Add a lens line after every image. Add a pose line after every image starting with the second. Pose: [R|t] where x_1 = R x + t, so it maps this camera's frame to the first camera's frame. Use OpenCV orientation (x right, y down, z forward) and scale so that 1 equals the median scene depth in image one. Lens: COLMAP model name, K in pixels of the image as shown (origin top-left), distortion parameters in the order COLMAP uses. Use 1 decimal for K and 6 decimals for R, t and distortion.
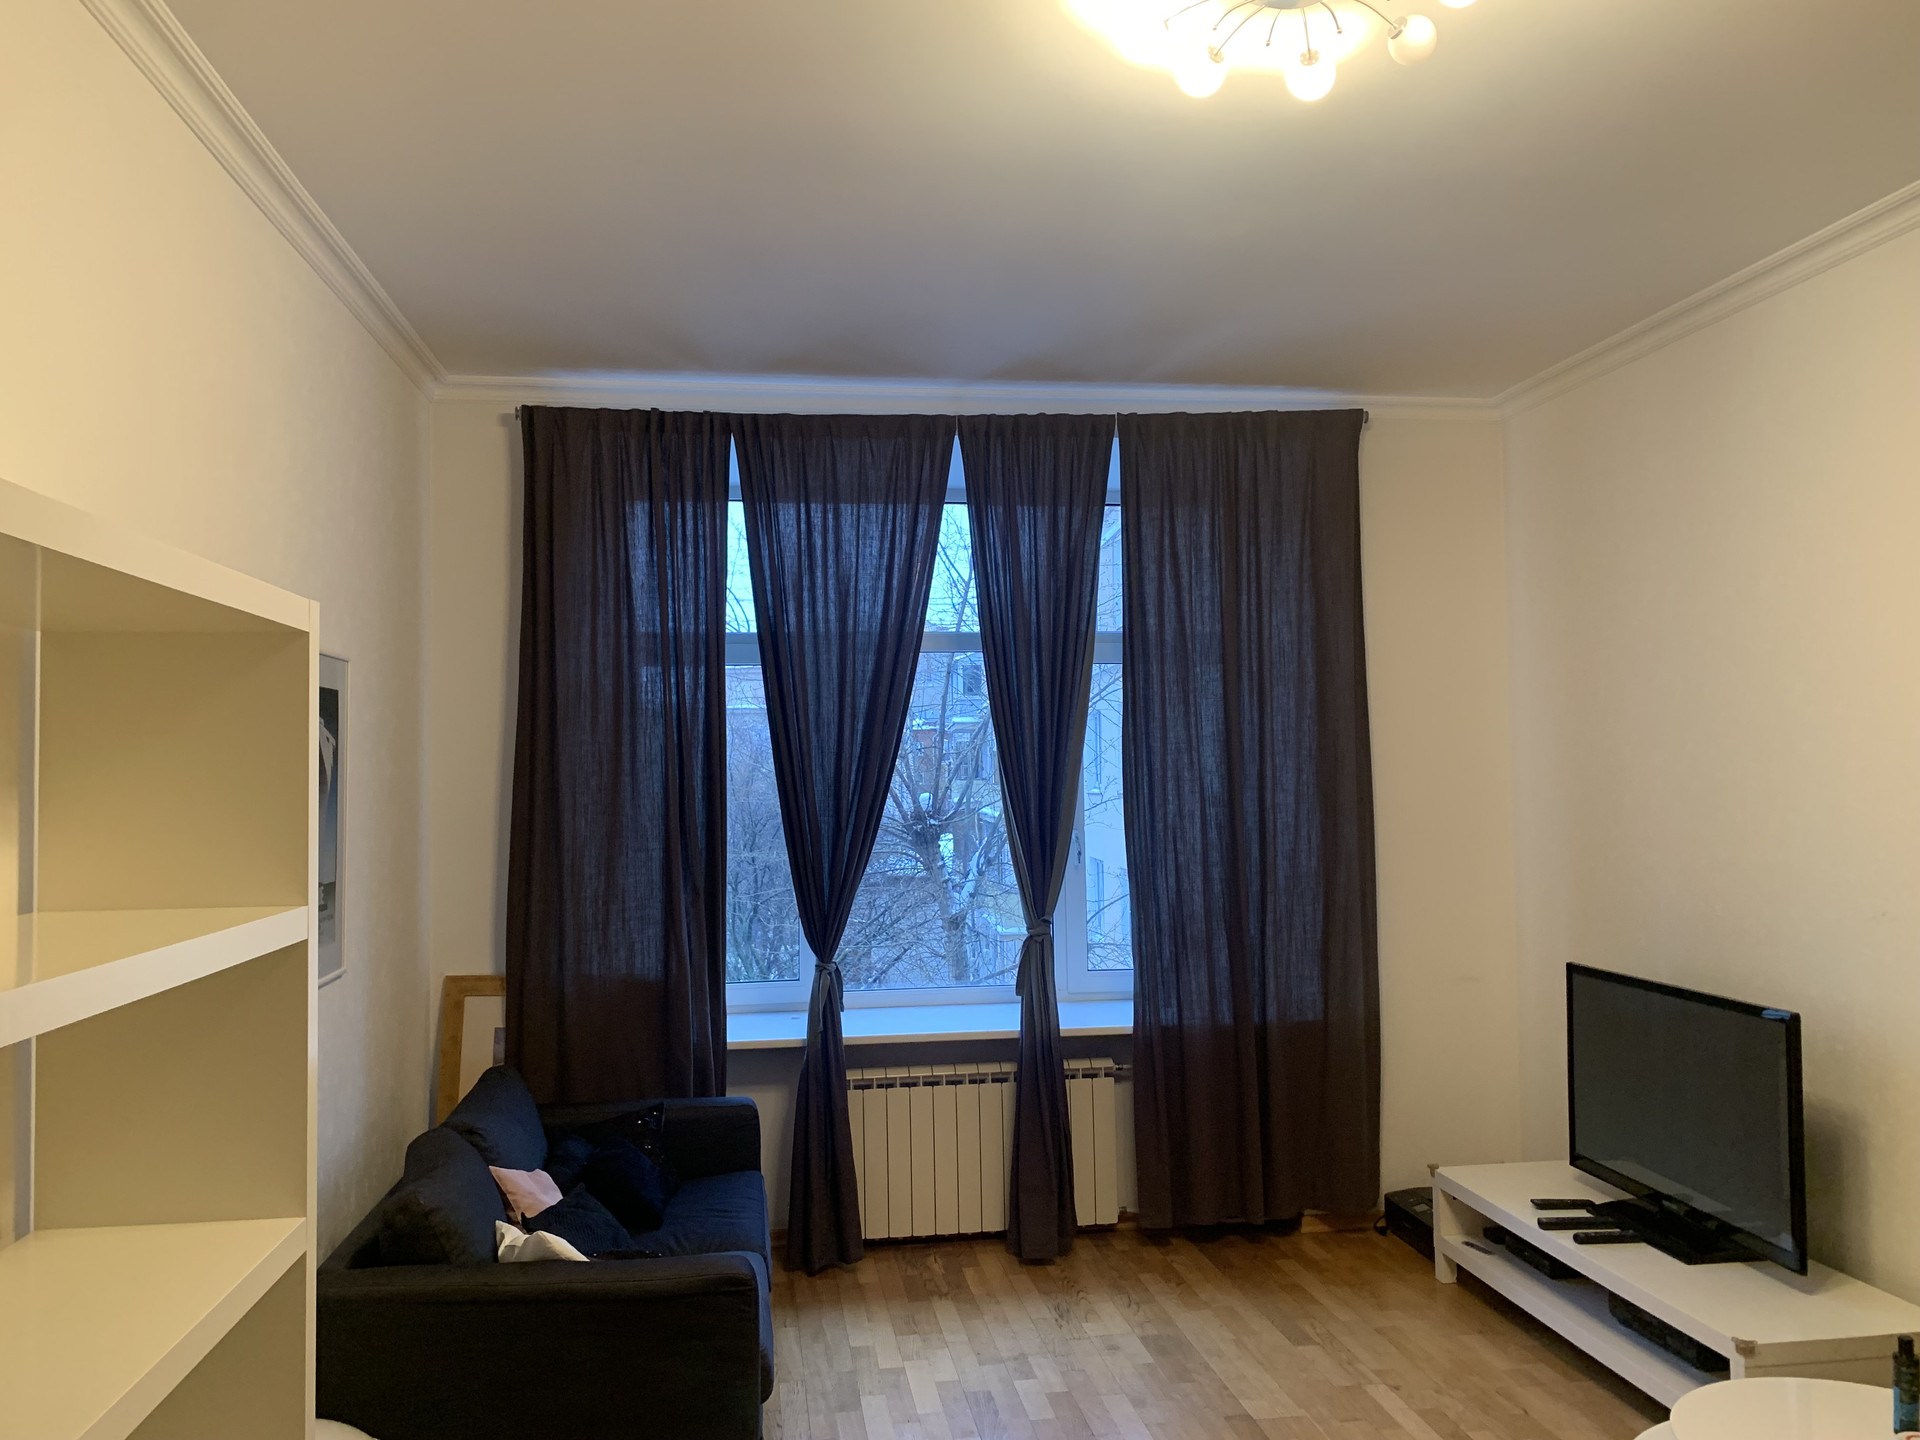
lens RADIAL K [[1465.5, 0, 960.0], [0, 1465.5, 720.0], [0, 0, 1]] dist [0.004415, -0.006757]
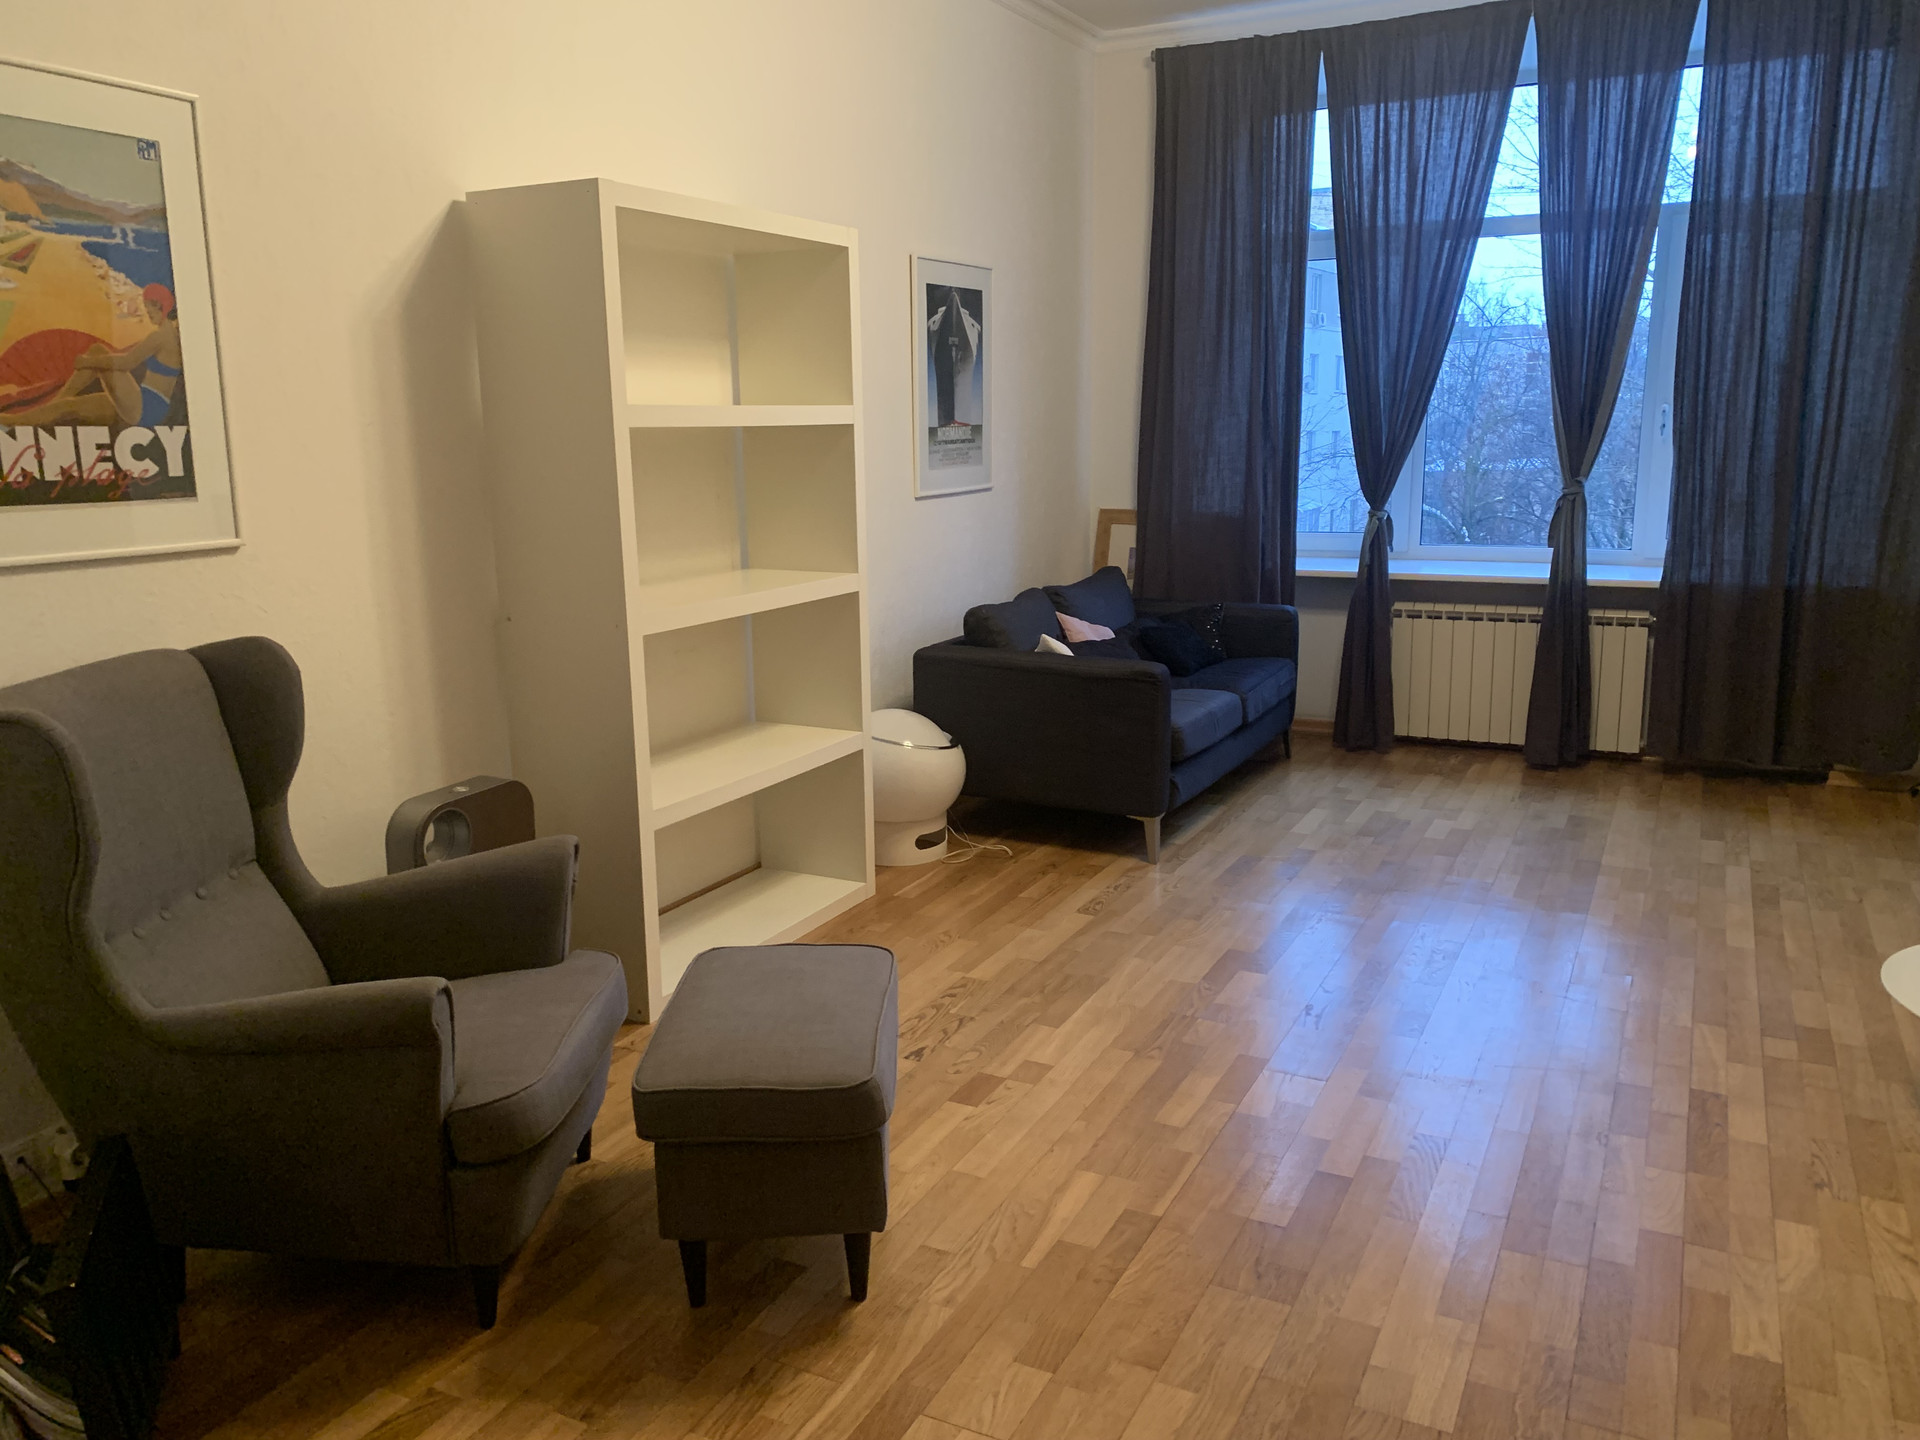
lens RADIAL K [[1498.9, 0, 960.0], [0, 1498.9, 720.0], [0, 0, 1]] dist [0.050705, -0.003100]
pose [[0.829570, 0.116289, -0.546159, 0.319347], [0.025082, 0.969328, 0.244488, 0.019751], [0.557839, -0.216519, 0.801209, -0.229604]]
